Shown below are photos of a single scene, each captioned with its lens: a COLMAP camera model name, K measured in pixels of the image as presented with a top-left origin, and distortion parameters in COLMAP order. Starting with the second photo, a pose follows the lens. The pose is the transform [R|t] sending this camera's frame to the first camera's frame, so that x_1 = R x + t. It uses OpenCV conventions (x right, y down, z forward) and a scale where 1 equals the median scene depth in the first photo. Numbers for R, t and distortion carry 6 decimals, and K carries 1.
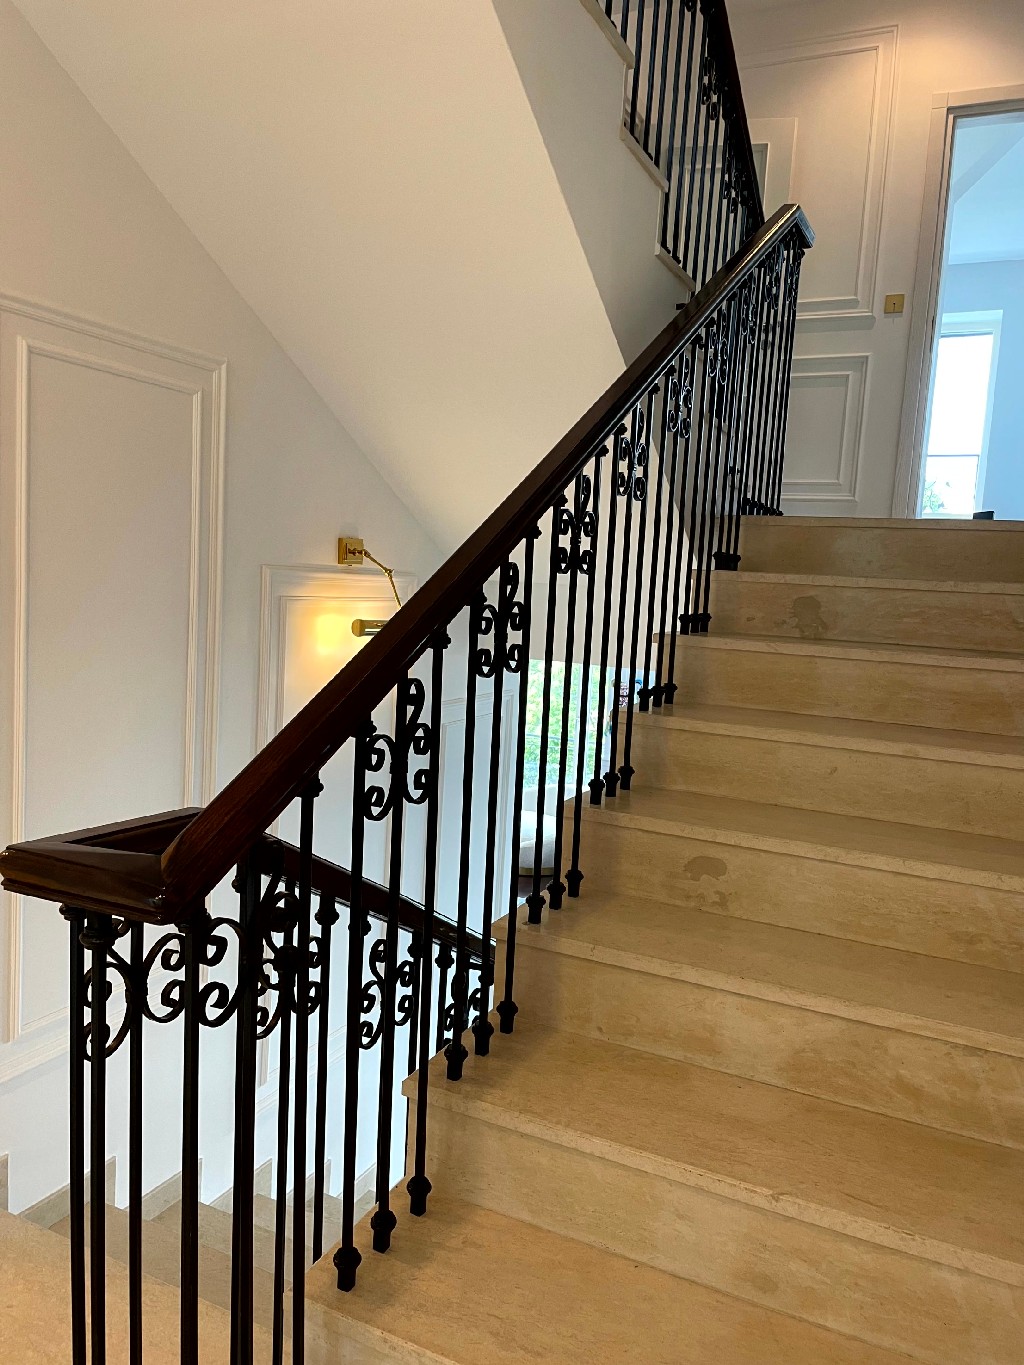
lens RADIAL K [[1030.1, 0, 509.8], [0, 1030.1, 688.7], [0, 0, 1]] dist [0.022284, -0.030870]
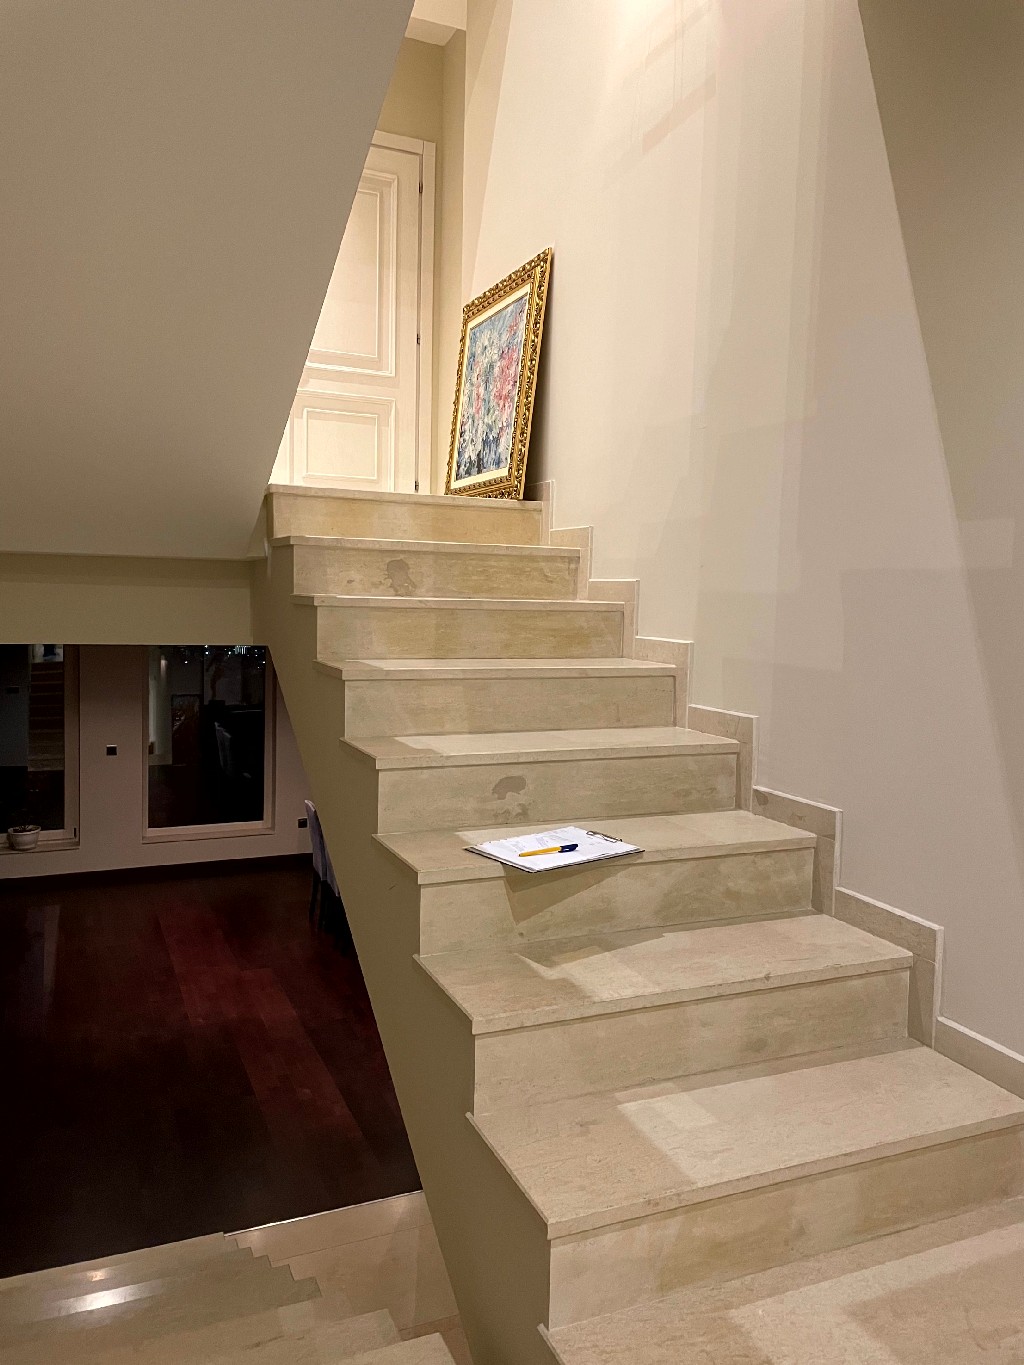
lens RADIAL K [[1030.1, 0, 509.4], [0, 1030.1, 677.0], [0, 0, 1]] dist [0.022284, -0.030870]
pose [[0.656660, -0.100500, 0.747460, -0.731001], [0.102104, 0.993804, 0.043921, 0.001484], [-0.747243, 0.047477, 0.662853, 0.253318]]
